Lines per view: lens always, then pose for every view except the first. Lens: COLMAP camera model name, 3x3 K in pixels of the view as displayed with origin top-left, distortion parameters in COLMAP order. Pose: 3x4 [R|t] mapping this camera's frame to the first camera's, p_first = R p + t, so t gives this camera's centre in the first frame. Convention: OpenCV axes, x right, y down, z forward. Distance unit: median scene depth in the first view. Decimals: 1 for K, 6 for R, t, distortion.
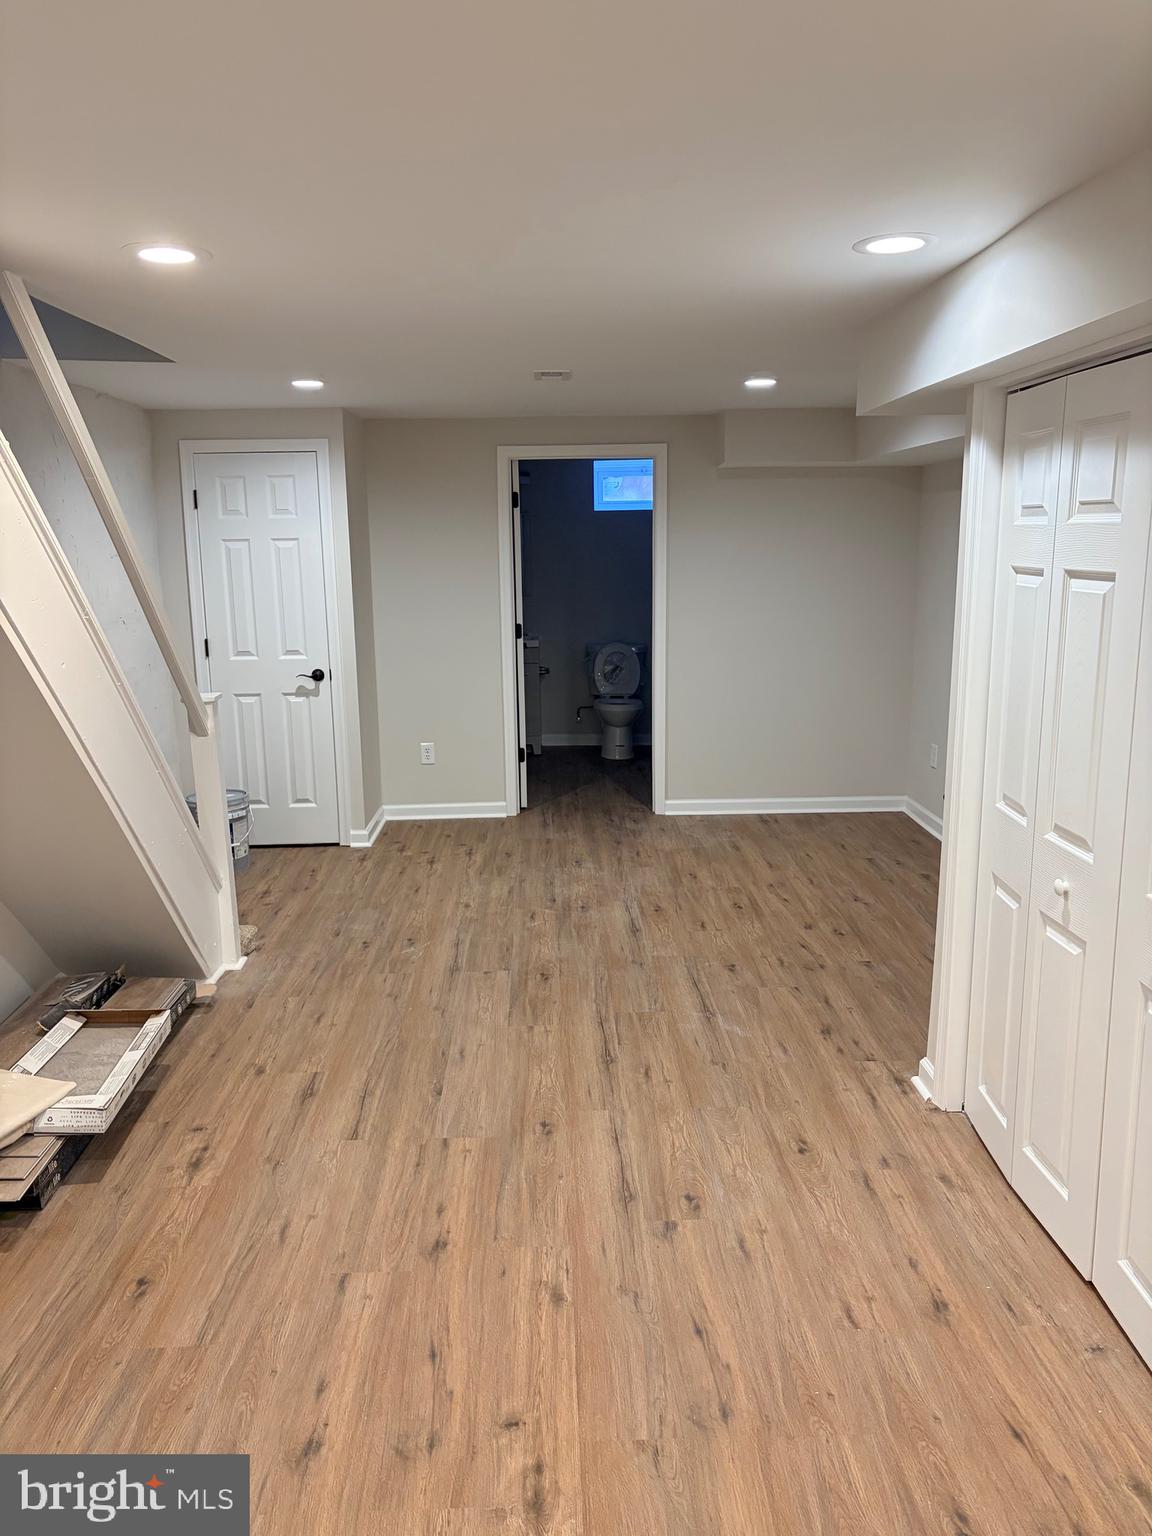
lens RADIAL K [[1153.8, 0, 574.7], [0, 1153.8, 766.9], [0, 0, 1]] dist [-0.003618, 0.003664]
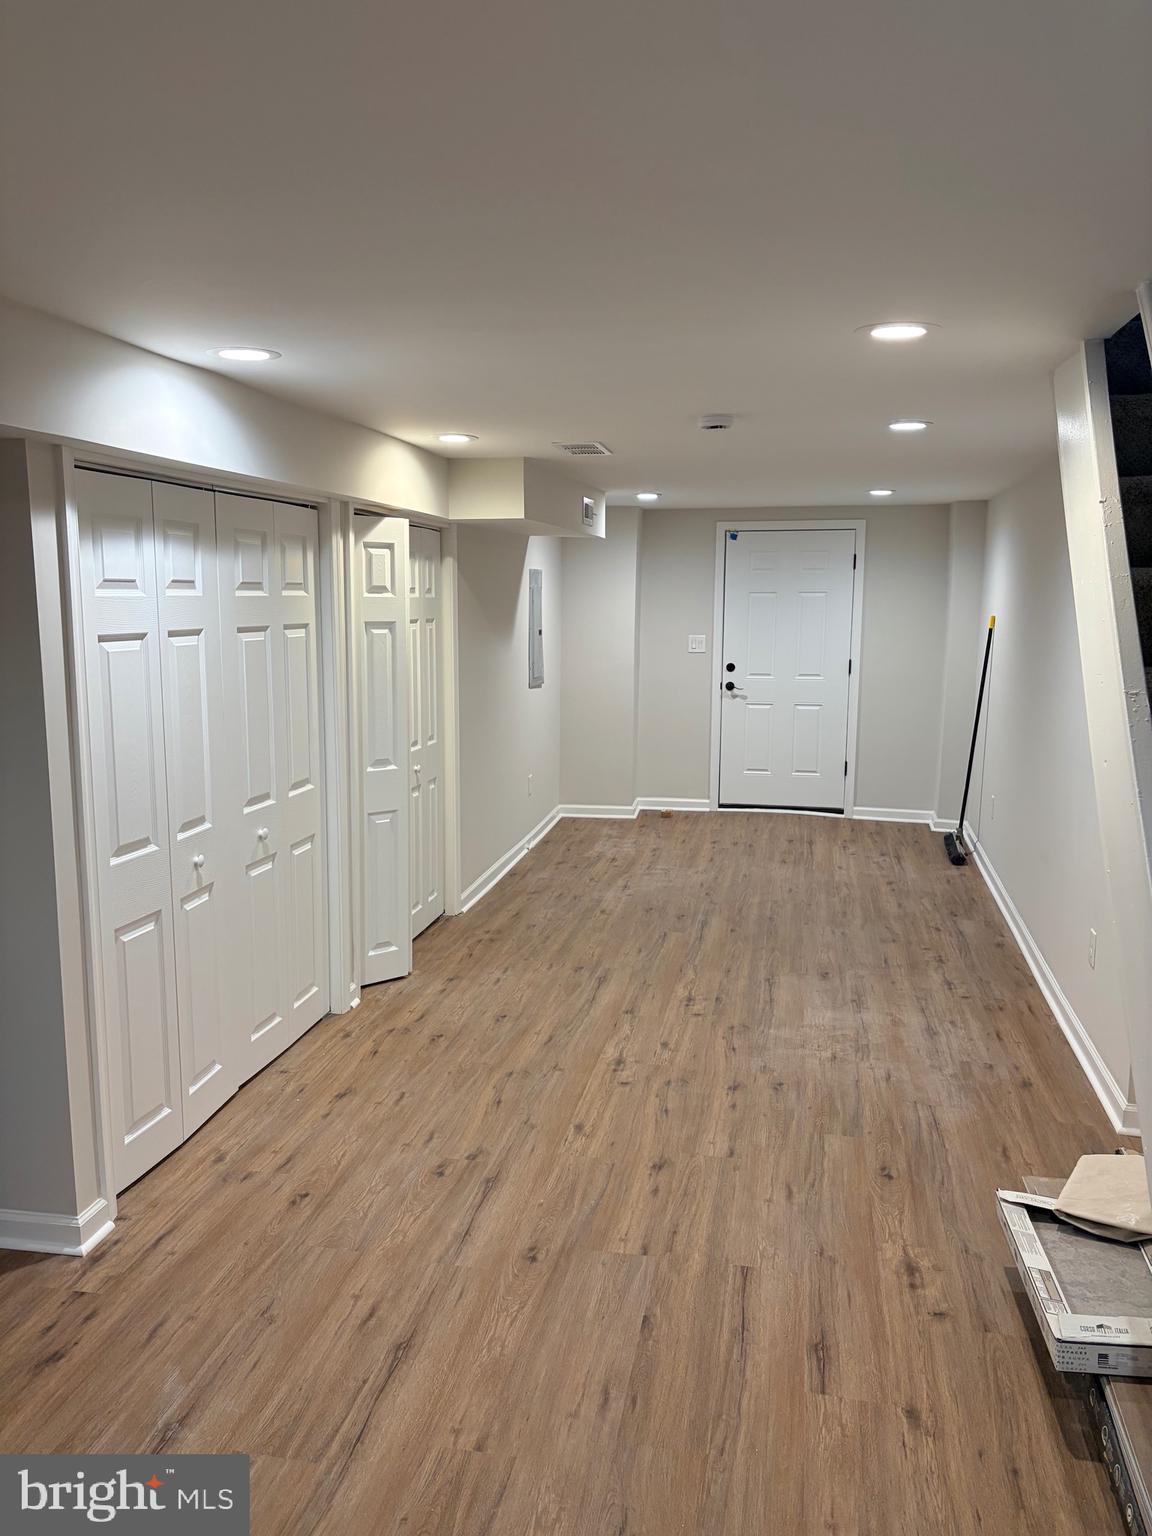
lens RADIAL K [[1153.8, 0, 576.2], [0, 1153.8, 770.2], [0, 0, 1]] dist [-0.003618, 0.003664]
pose [[-0.975461, -0.027072, 0.218500, -0.260665], [0.049209, 0.940500, 0.336212, -0.367629], [-0.214602, 0.338714, -0.916089, 1.800961]]
